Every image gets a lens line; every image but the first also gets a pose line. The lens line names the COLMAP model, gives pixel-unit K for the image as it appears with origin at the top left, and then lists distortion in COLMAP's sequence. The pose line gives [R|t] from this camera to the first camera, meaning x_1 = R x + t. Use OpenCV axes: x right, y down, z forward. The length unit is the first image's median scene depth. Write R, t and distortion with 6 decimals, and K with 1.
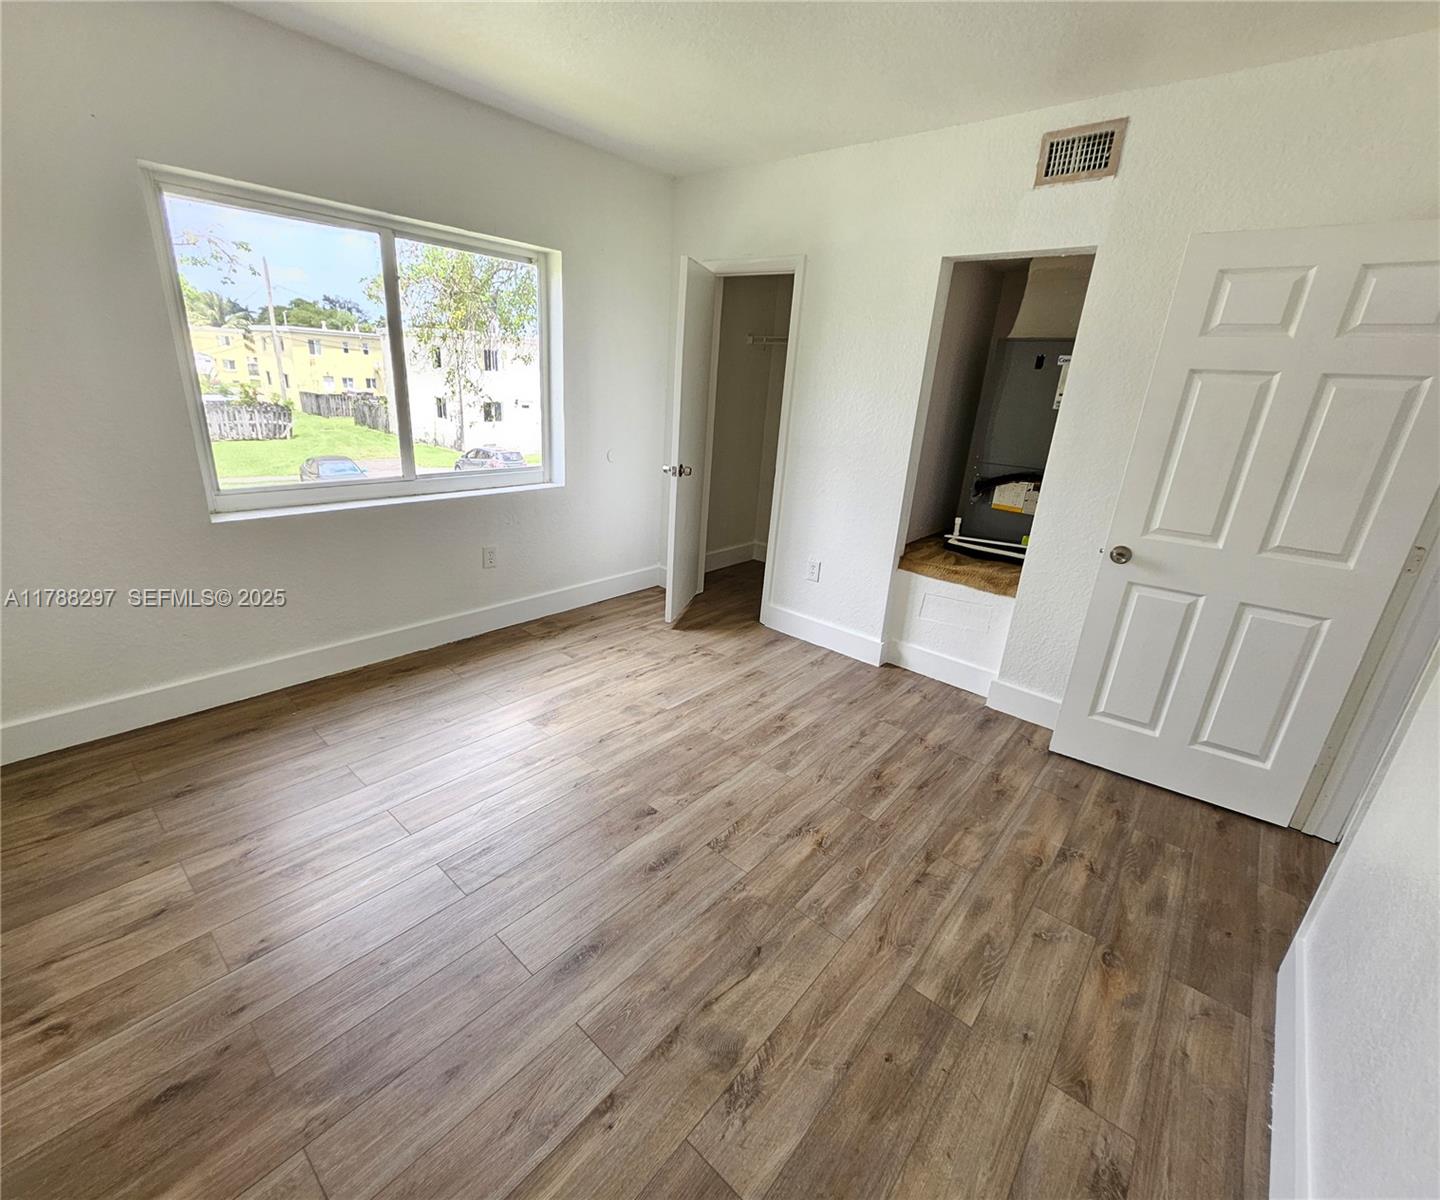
lens RADIAL K [[625.2, 0, 710.4], [0, 625.2, 594.6], [0, 0, 1]] dist [0.003972, -0.001814]
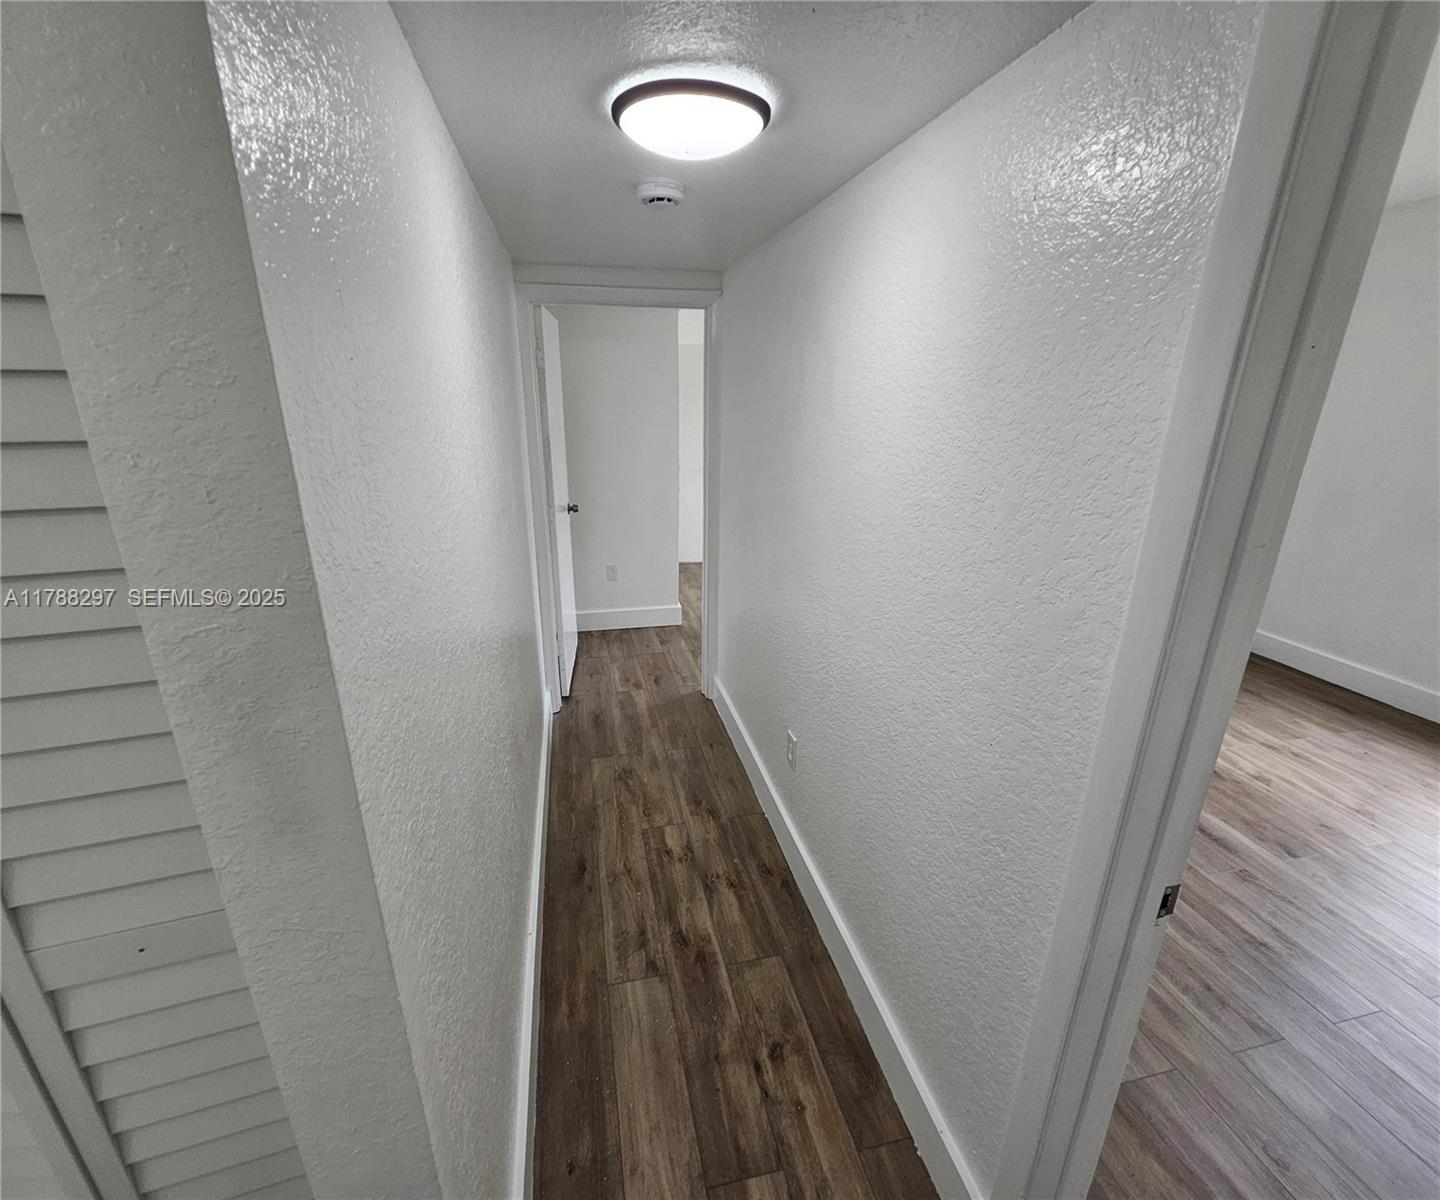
lens RADIAL K [[625.2, 0, 710.4], [0, 625.2, 594.6], [0, 0, 1]] dist [0.003972, -0.001814]
pose [[-0.589527, 0.190197, -0.785037, 0.785423], [-0.306892, 0.846264, 0.435493, -0.117265], [0.747178, 0.497657, -0.440525, 0.326849]]
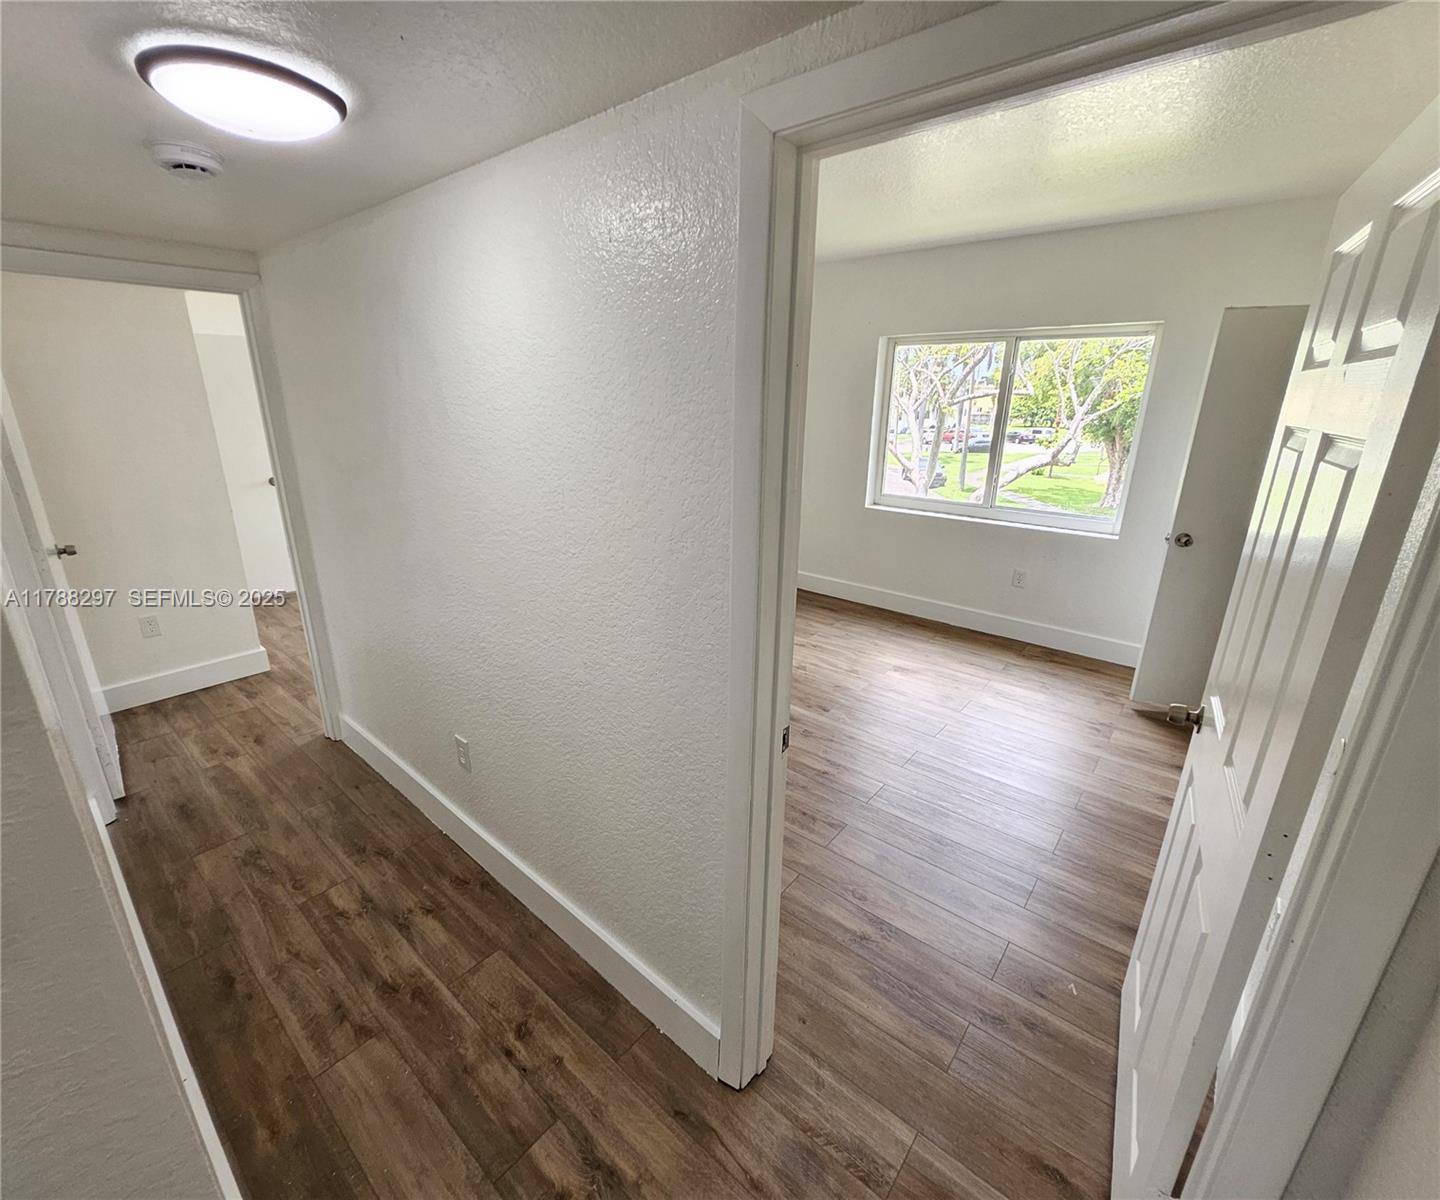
lens RADIAL K [[625.2, 0, 710.4], [0, 625.2, 594.6], [0, 0, 1]] dist [0.003972, -0.001814]
pose [[0.020829, 0.249724, -0.968093, 0.839614], [-0.337426, 0.913244, 0.228316, -0.106857], [0.941122, 0.321904, 0.103285, 0.306622]]
